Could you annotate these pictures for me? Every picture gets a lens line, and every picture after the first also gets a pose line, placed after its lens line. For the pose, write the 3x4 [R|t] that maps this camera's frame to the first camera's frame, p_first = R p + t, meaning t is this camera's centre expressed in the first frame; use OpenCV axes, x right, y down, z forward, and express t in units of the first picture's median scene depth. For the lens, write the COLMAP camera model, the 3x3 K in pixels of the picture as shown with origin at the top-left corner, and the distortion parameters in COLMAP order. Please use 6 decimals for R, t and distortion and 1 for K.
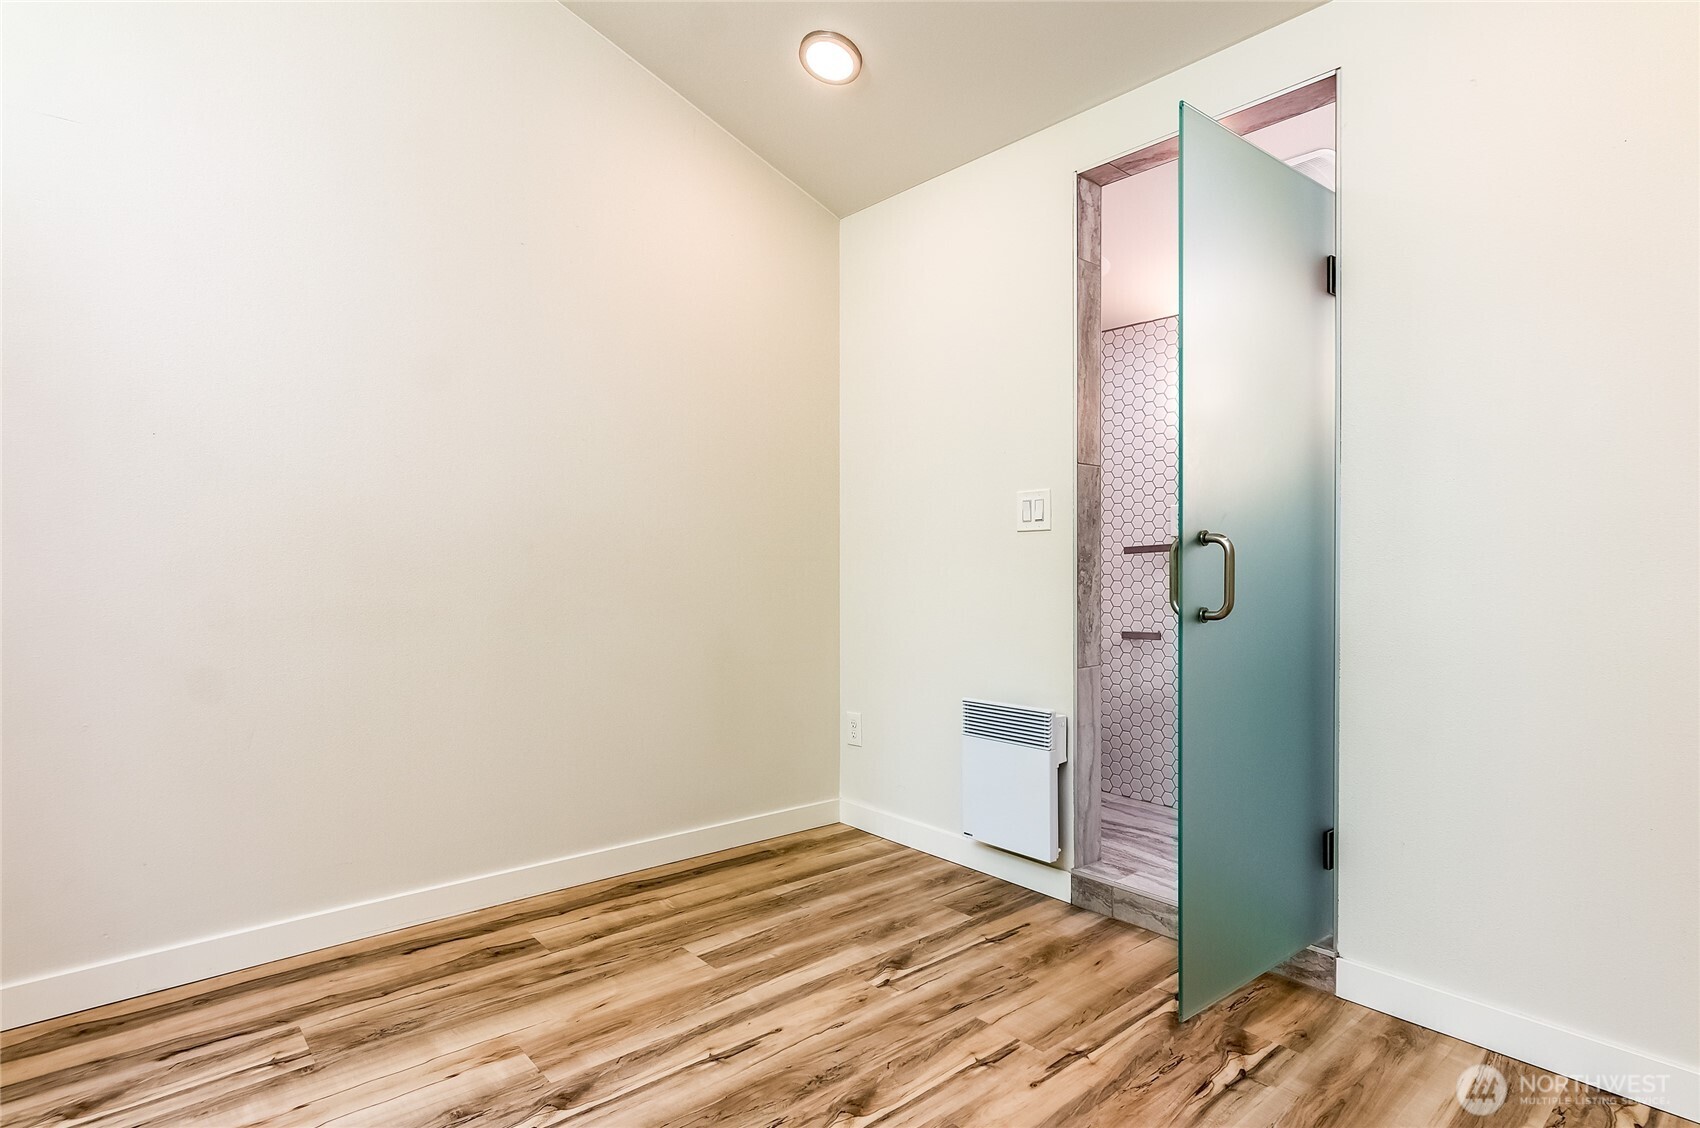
lens RADIAL K [[857.2, 0, 837.7], [0, 857.2, 574.7], [0, 0, 1]] dist [-0.001329, 0.000457]
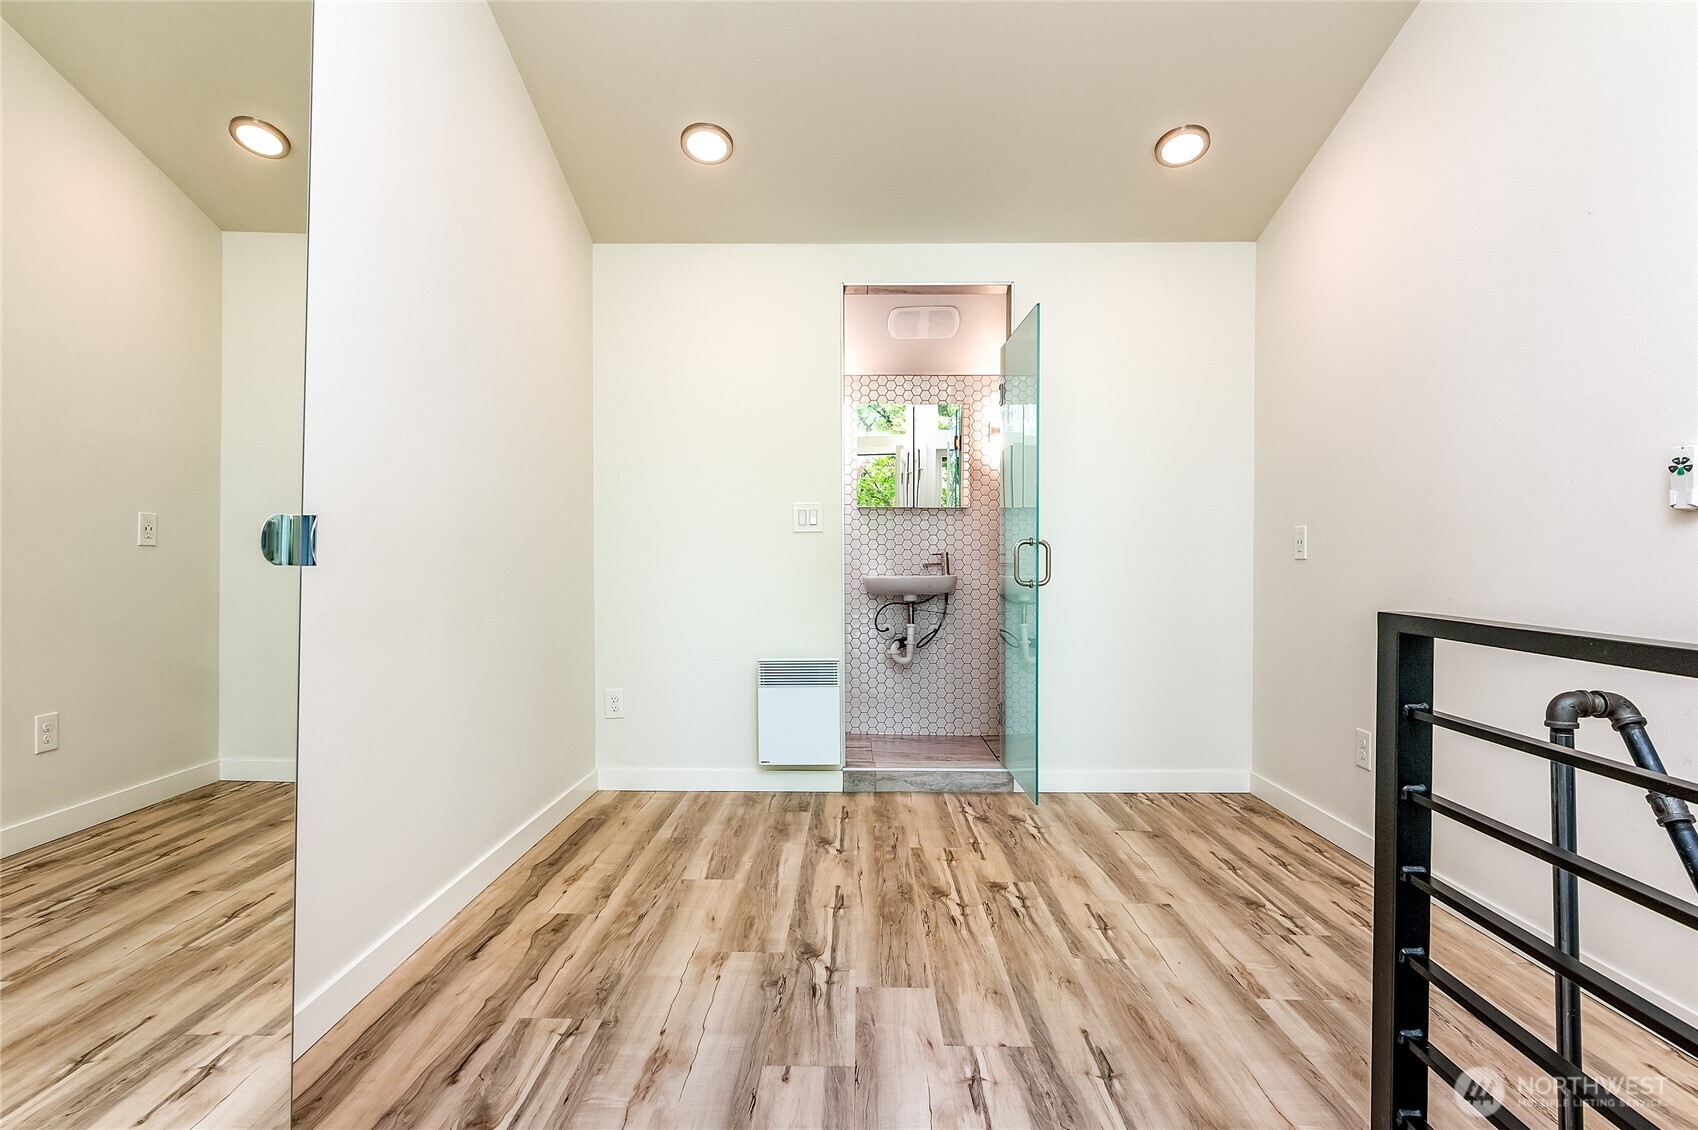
lens RADIAL K [[856.2, 0, 836.7], [0, 856.2, 575.7], [0, 0, 1]] dist [-0.001329, 0.000457]
pose [[0.674787, -0.018016, 0.737792, -0.909050], [0.011064, 0.999837, 0.014296, -0.000801], [-0.737929, -0.001484, 0.674876, 0.041845]]
